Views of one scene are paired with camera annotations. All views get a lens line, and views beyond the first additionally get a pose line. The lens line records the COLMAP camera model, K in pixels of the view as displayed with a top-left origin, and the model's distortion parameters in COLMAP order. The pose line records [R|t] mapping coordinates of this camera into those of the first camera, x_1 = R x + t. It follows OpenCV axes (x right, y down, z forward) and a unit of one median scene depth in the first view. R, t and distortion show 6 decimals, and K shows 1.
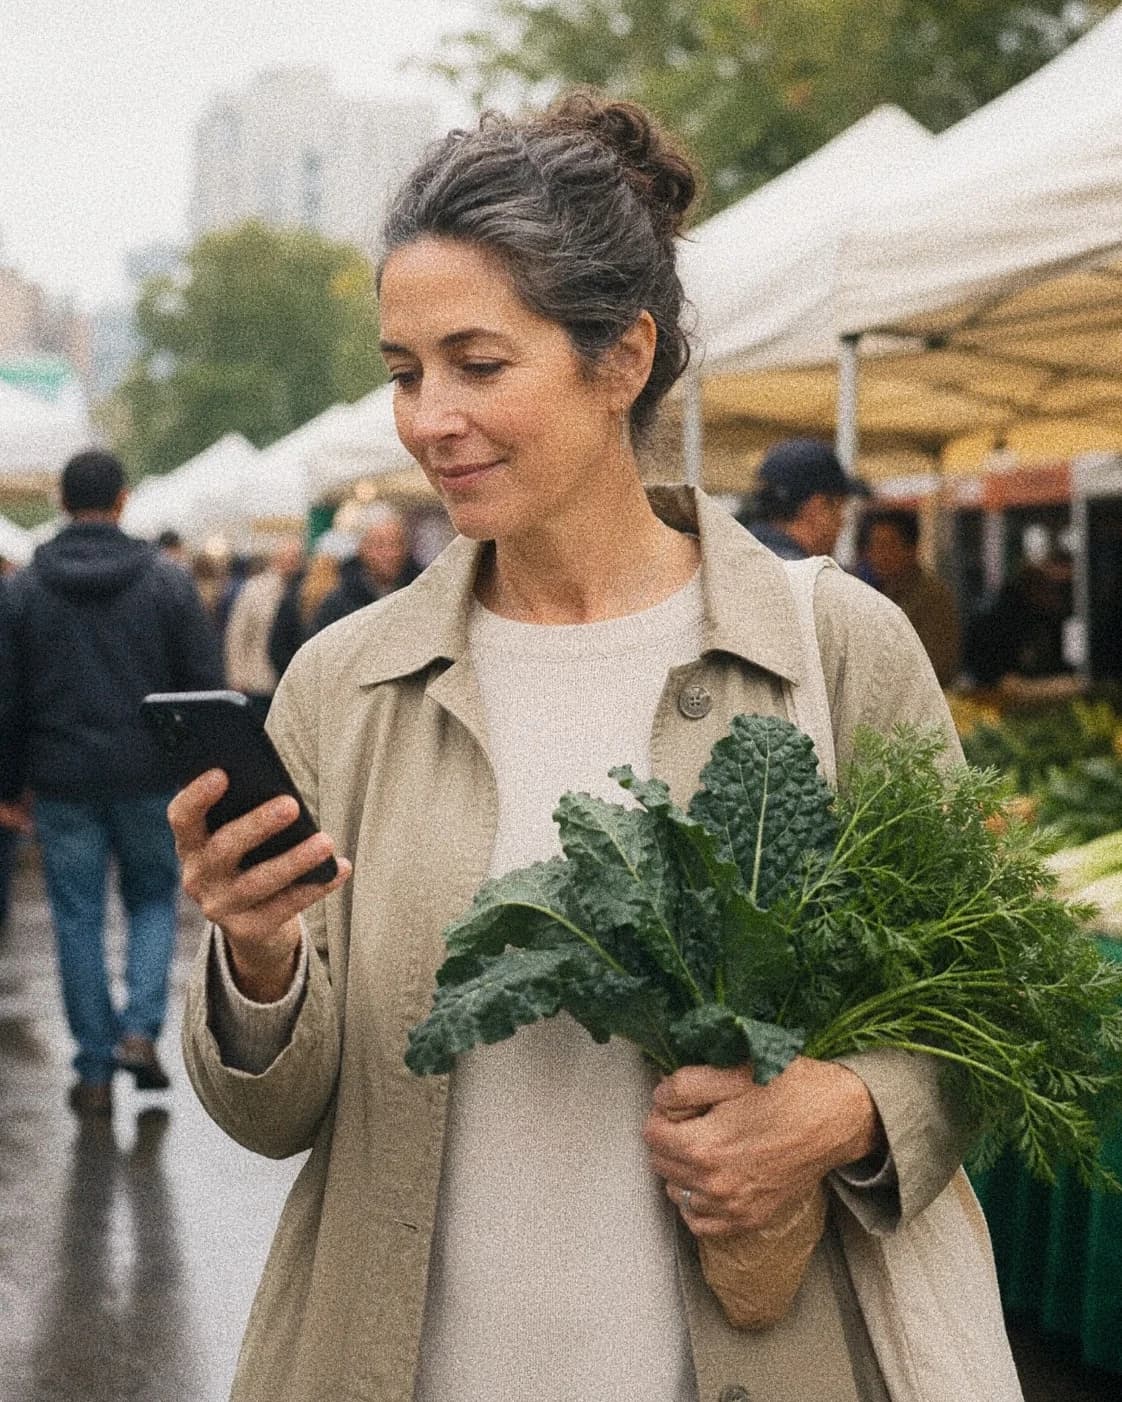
lens RADIAL K [[566.1, 0, 561.0], [0, 566.1, 701.0], [0, 0, 1]] dist [0.000070, 0.000116]
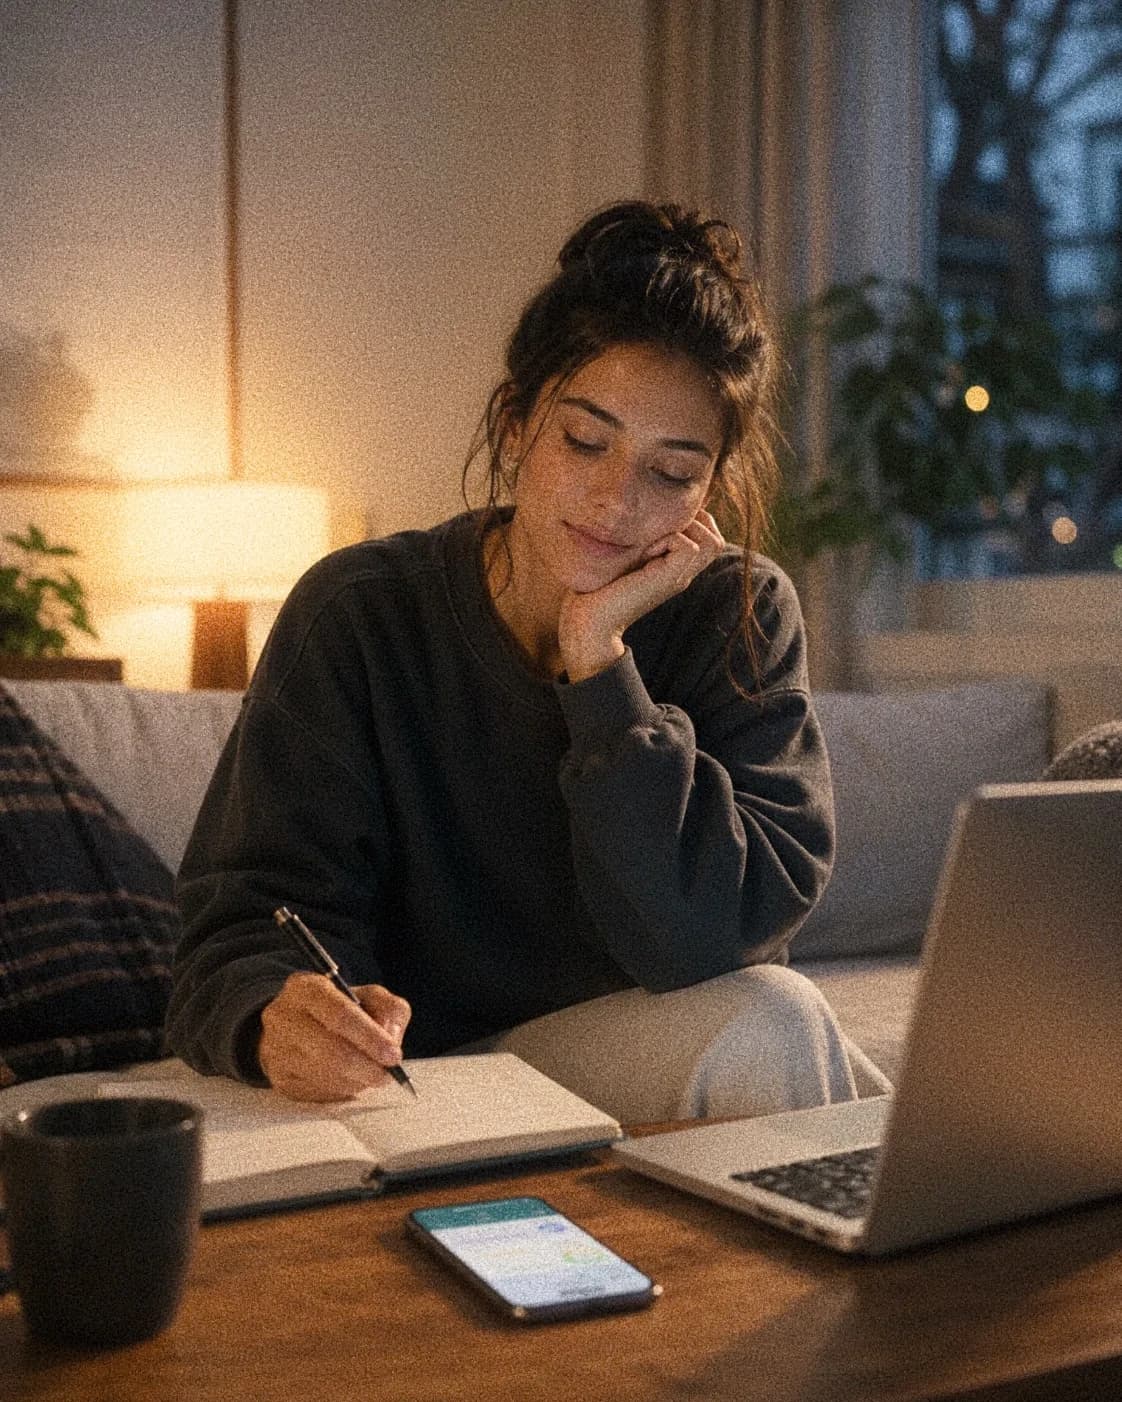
lens RADIAL K [[566.1, 0, 561.0], [0, 566.1, 700.7], [0, 0, 1]] dist [0.000070, 0.000116]
pose [[0.999999, 0.001043, 0.000474, -0.001527], [-0.001044, 0.999998, 0.001687, -1.809835], [-0.000473, -0.001687, 0.999998, 0.001186]]
